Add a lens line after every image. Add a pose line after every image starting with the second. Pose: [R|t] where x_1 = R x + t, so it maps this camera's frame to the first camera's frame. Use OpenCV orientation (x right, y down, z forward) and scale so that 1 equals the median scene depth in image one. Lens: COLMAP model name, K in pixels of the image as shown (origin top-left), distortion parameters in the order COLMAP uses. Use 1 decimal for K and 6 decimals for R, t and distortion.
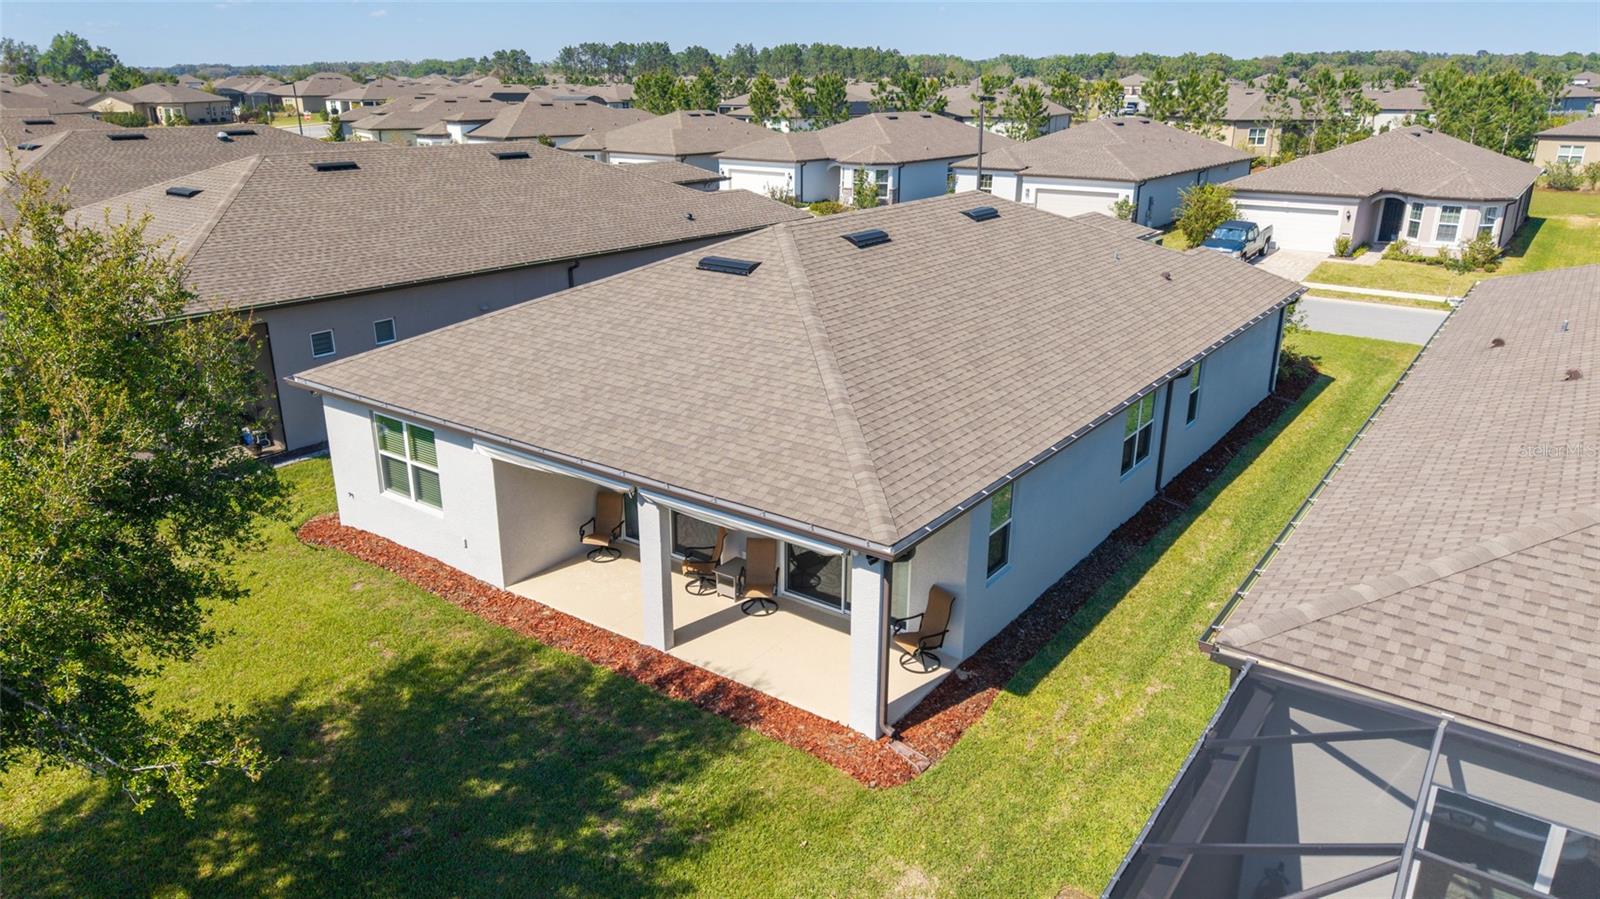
lens RADIAL K [[1067.4, 0, 800.0], [0, 1067.4, 449.5], [0, 0, 1]] dist [0.033379, -0.042074]
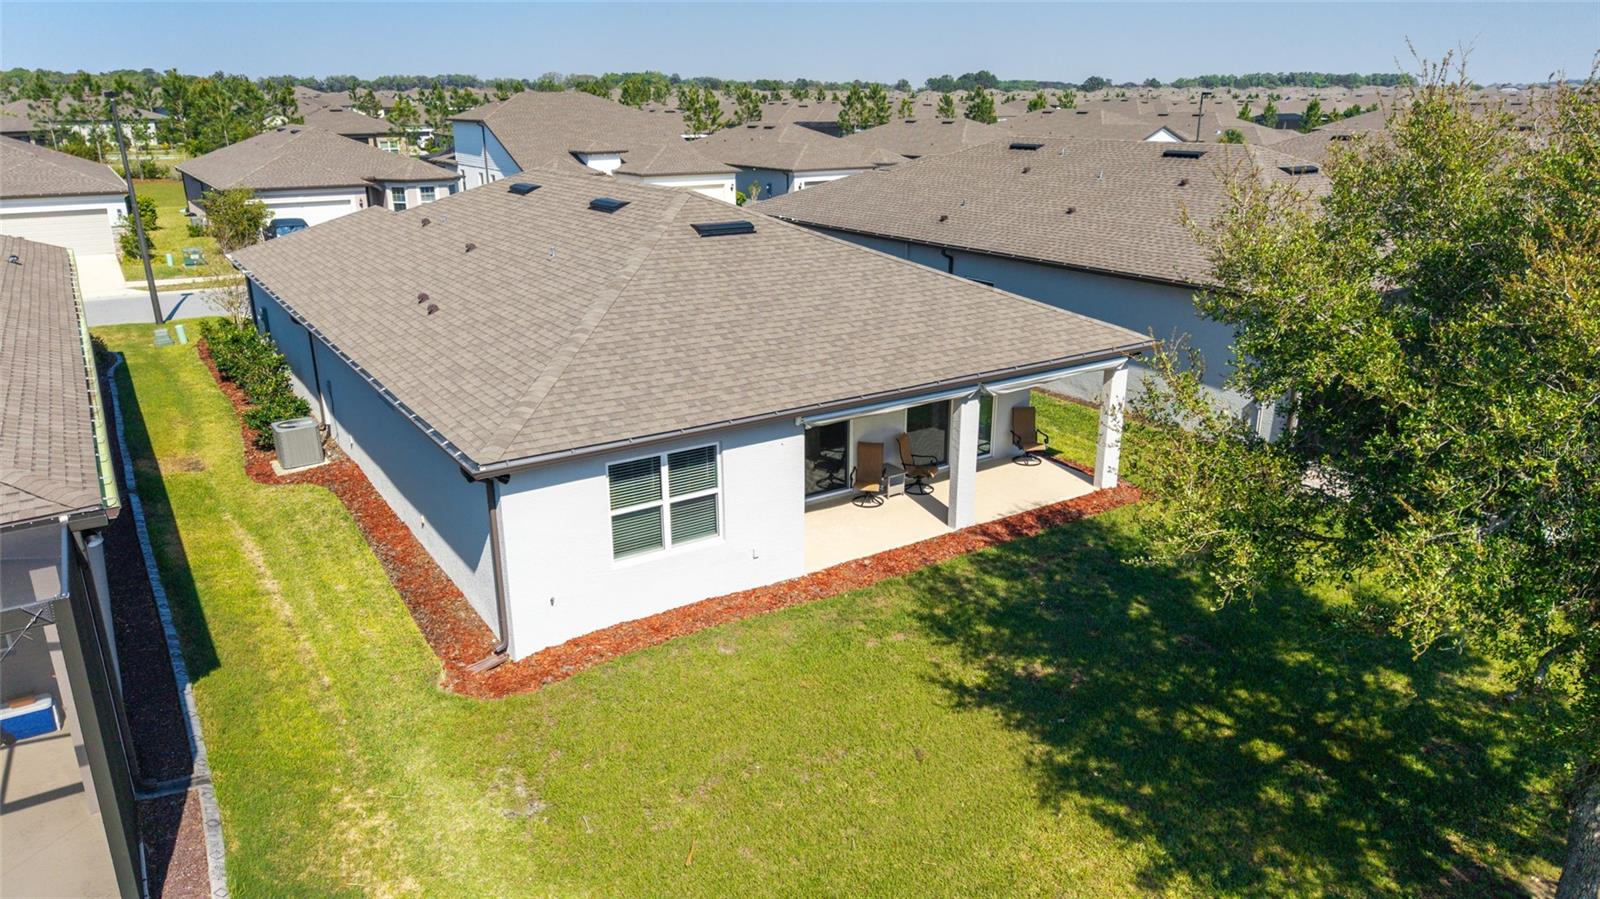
lens RADIAL K [[1072.7, 0, 800.0], [0, 1072.7, 449.5], [0, 0, 1]] dist [0.007810, 0.002530]
pose [[0.351984, -0.299746, 0.886713, -1.097148], [0.312212, 0.930681, 0.190676, -0.158163], [-0.882401, 0.209727, 0.421169, 0.583775]]
